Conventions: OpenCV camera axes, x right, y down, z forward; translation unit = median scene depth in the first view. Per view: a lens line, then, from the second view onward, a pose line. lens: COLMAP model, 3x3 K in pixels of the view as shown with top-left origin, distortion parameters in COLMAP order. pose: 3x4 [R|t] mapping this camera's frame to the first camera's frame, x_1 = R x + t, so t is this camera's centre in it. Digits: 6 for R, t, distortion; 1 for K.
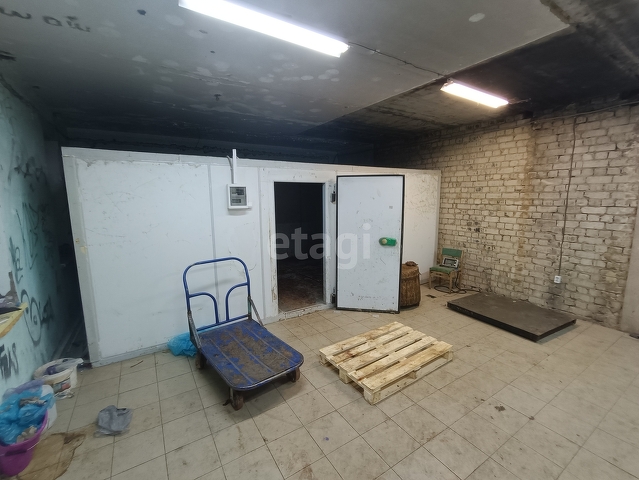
lens RADIAL K [[290.0, 0, 321.6], [0, 290.0, 238.6], [0, 0, 1]] dist [-0.007364, 0.000912]
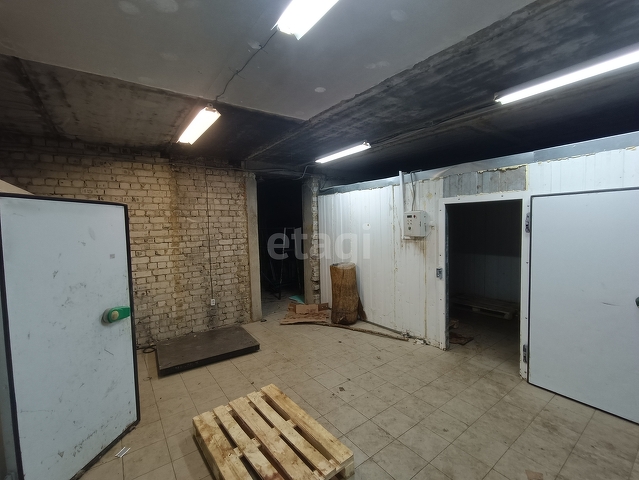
lens RADIAL K [[290.0, 0, 321.1], [0, 290.0, 240.0], [0, 0, 1]] dist [-0.007364, 0.000912]
pose [[-0.070908, -0.045275, 0.996455, -0.372565], [0.172681, 0.983329, 0.056966, -0.098077], [-0.982422, 0.176108, -0.061907, 0.594028]]
